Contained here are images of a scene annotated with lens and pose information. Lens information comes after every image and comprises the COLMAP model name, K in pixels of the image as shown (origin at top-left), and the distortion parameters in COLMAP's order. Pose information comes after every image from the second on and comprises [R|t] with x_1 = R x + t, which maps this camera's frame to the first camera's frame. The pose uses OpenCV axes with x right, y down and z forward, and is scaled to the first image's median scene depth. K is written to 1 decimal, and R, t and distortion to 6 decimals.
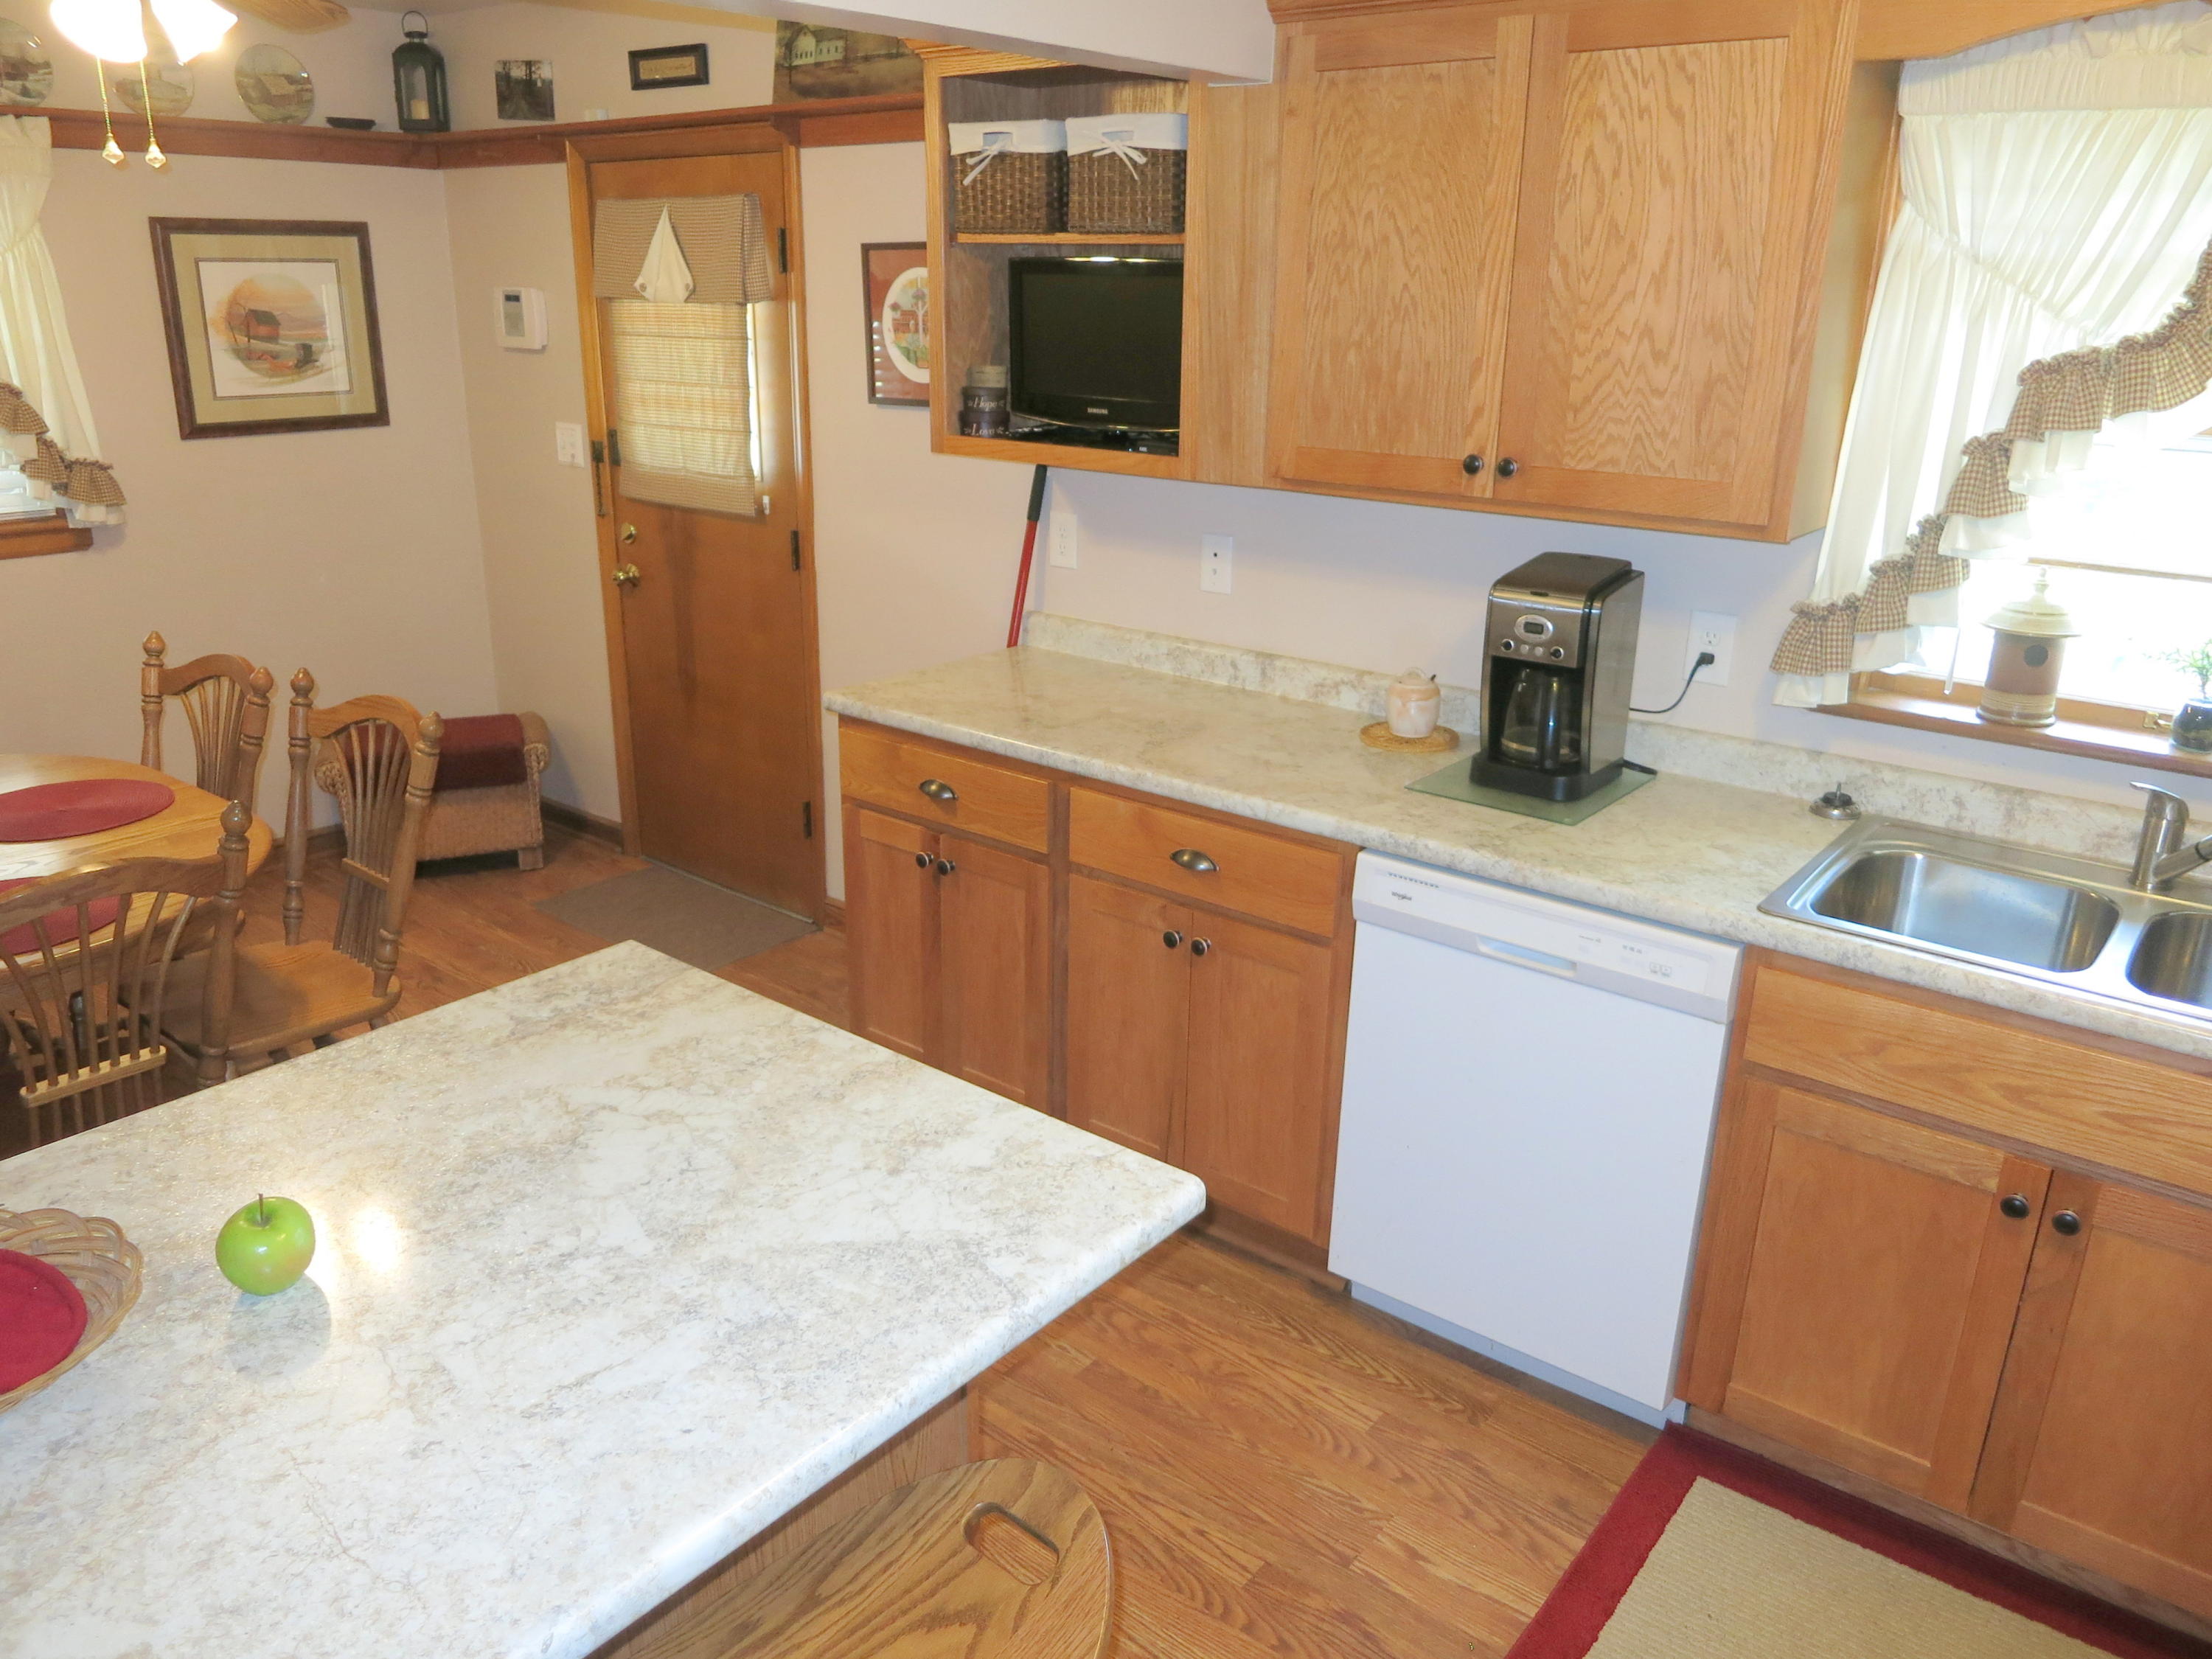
lens RADIAL K [[1599.3, 0, 1103.6], [0, 1599.3, 837.5], [0, 0, 1]] dist [-0.033126, -0.003070]
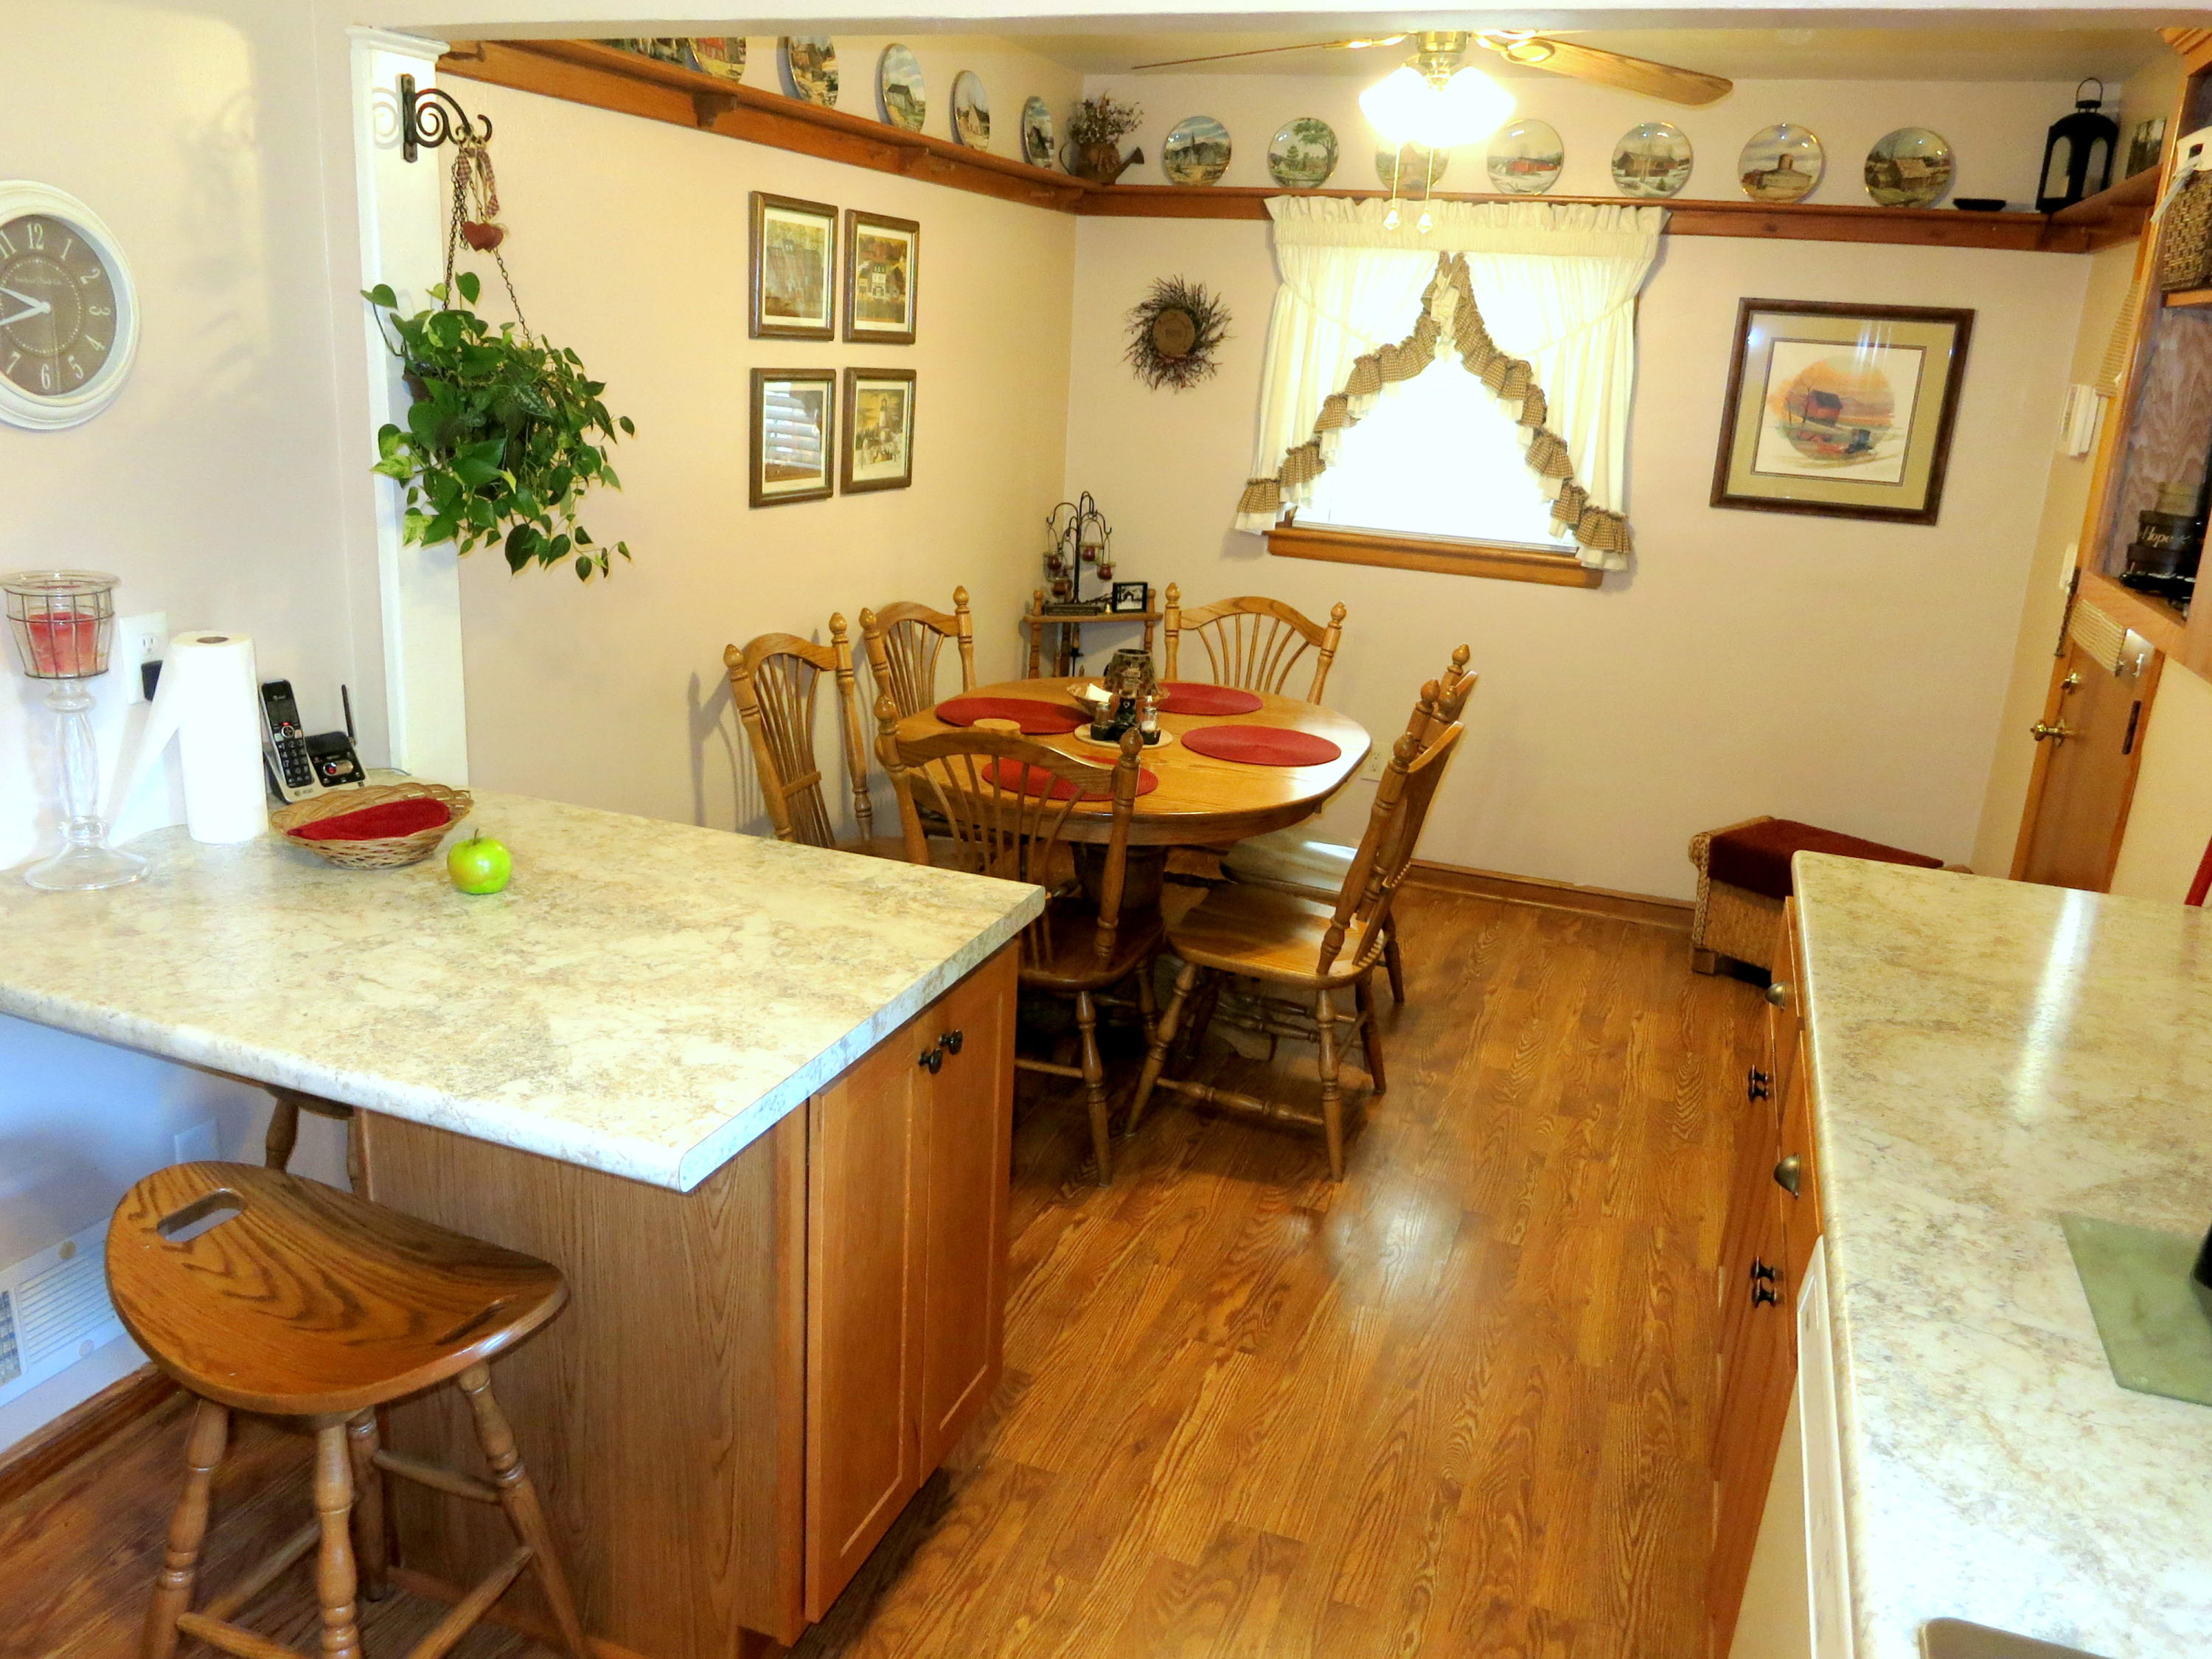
lens RADIAL K [[1687.9, 0, 1097.1], [0, 1687.9, 827.4], [0, 0, 1]] dist [-0.031123, -0.002978]
pose [[0.305710, 0.268056, -0.913612, 0.642252], [-0.359008, 0.921178, 0.150146, -0.135131], [0.881847, 0.282093, 0.377848, 0.490201]]
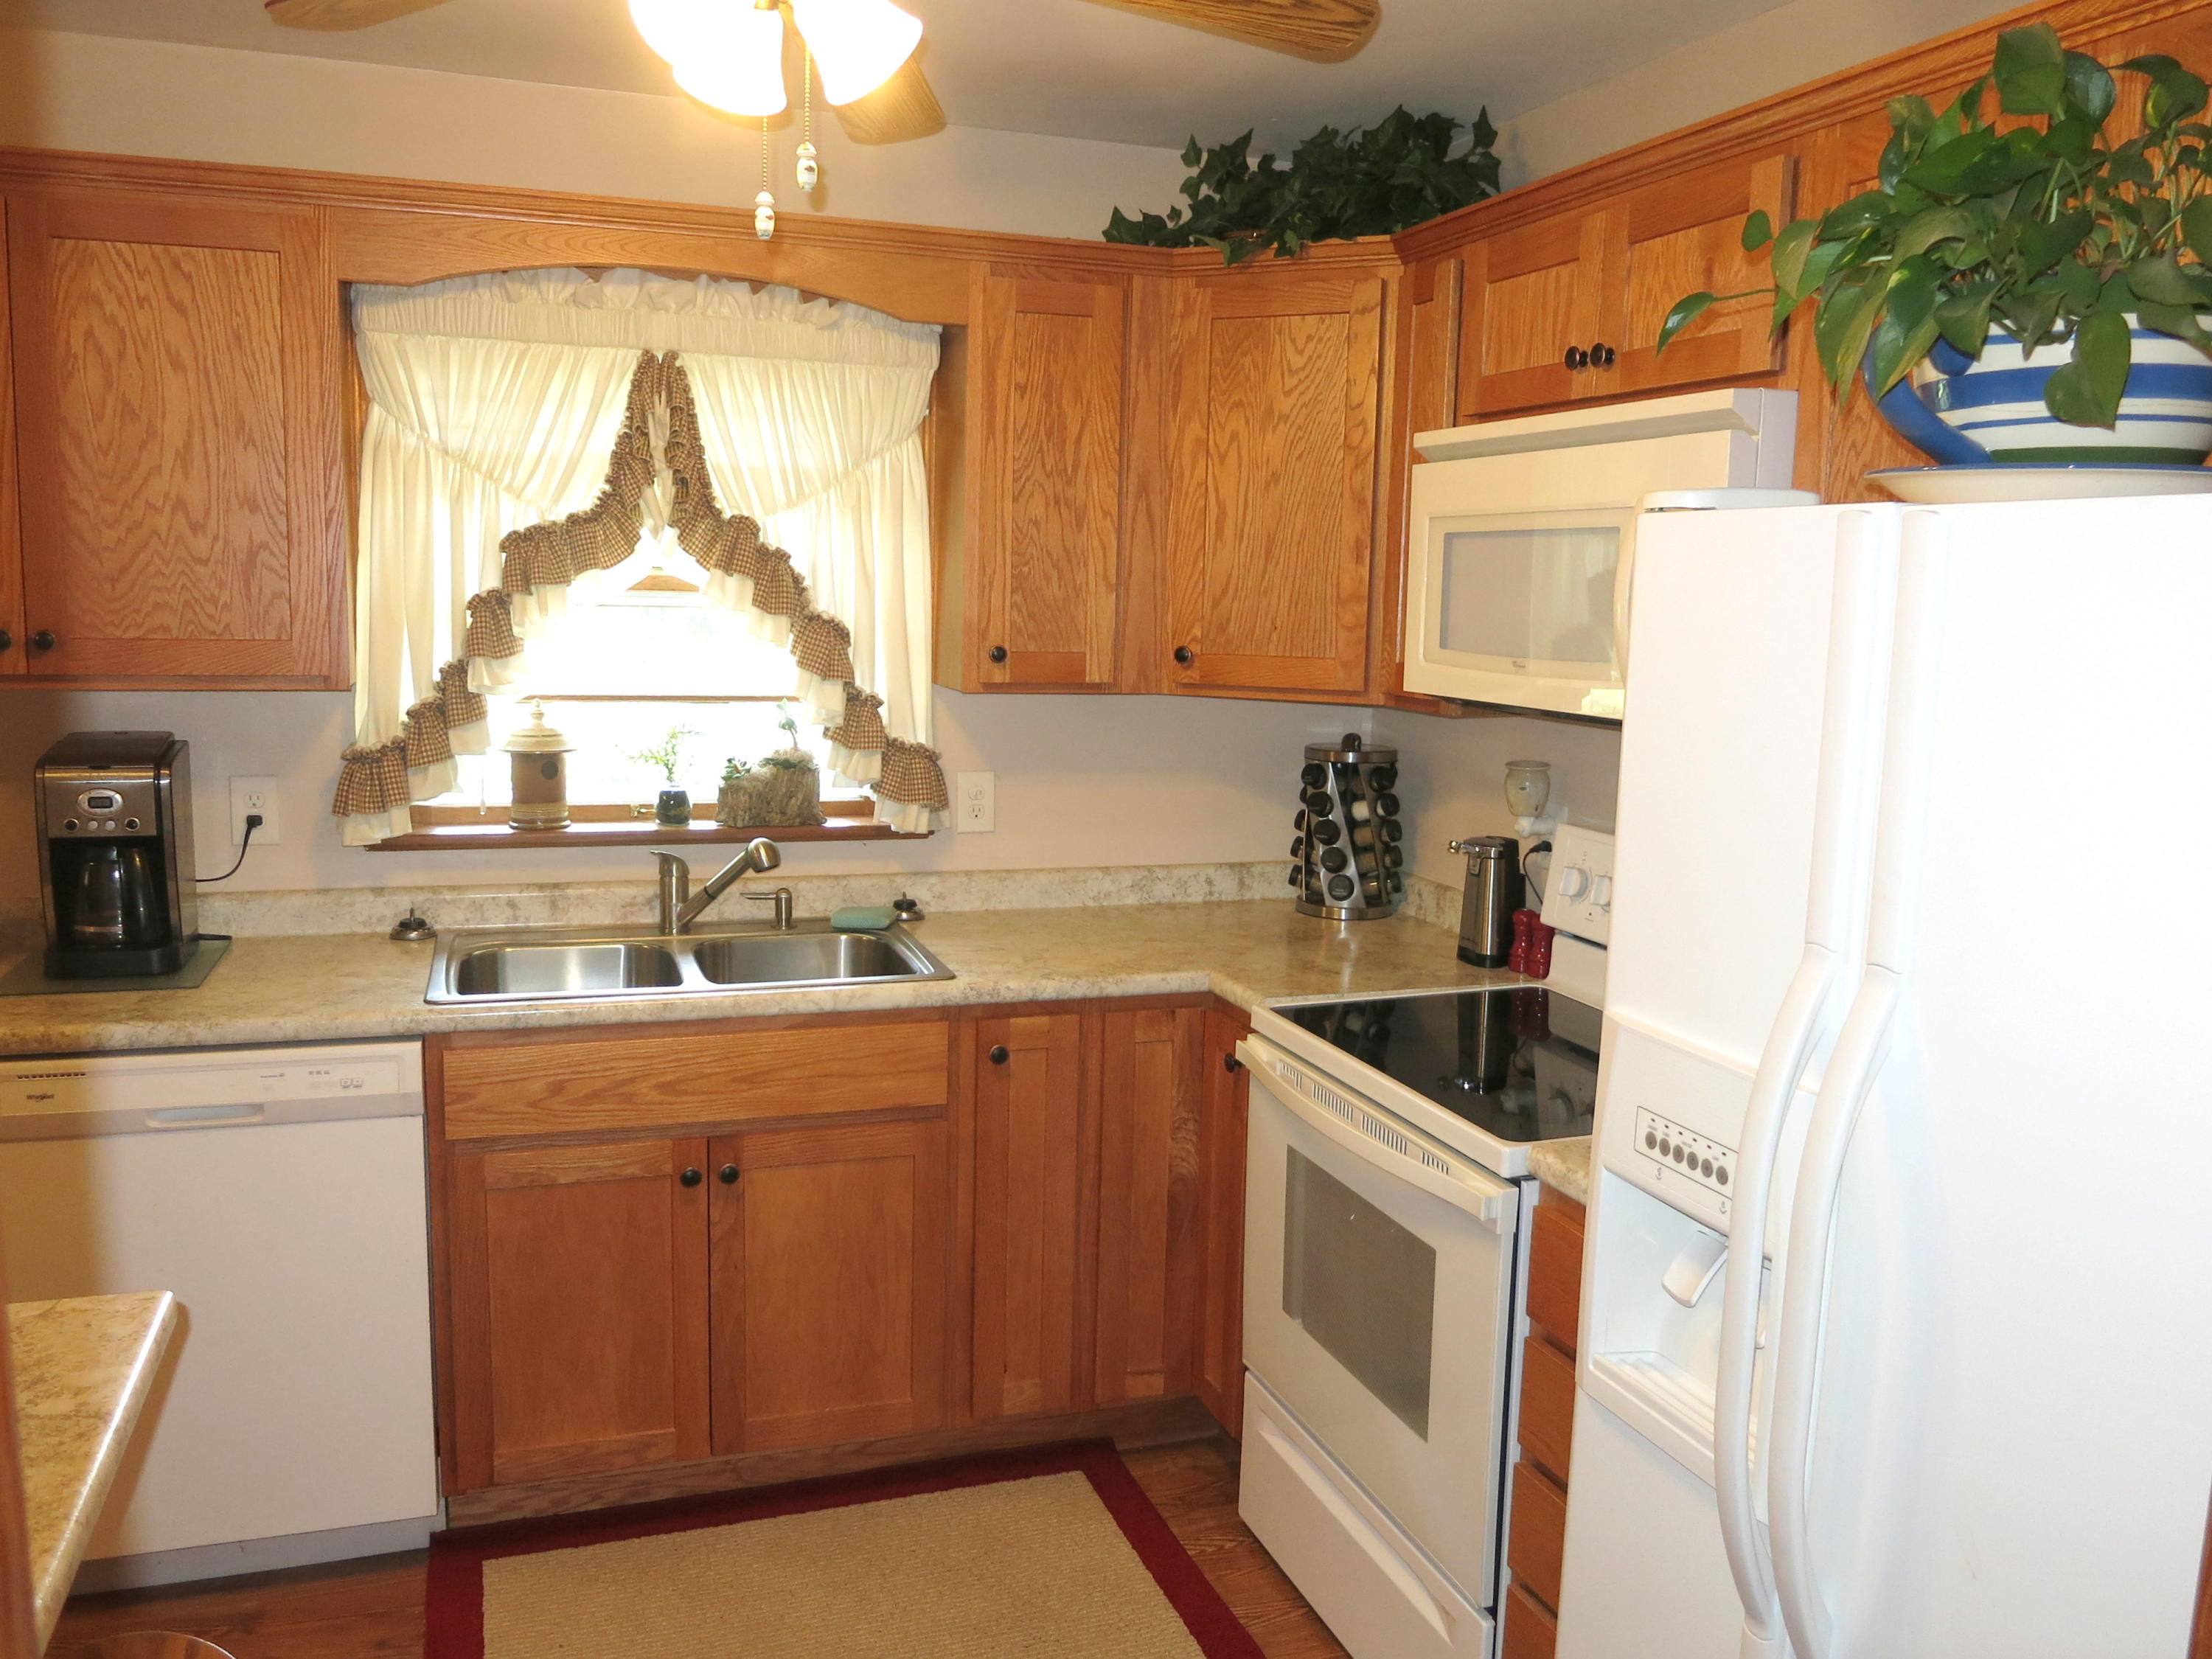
lens RADIAL K [[1687.9, 0, 1095.1], [0, 1687.9, 824.9], [0, 0, 1]] dist [-0.031123, -0.002978]
pose [[0.533933, -0.116975, 0.837396, -0.282137], [0.257831, 0.965740, -0.029492, 0.073972], [-0.805257, 0.231653, 0.545800, -0.039030]]
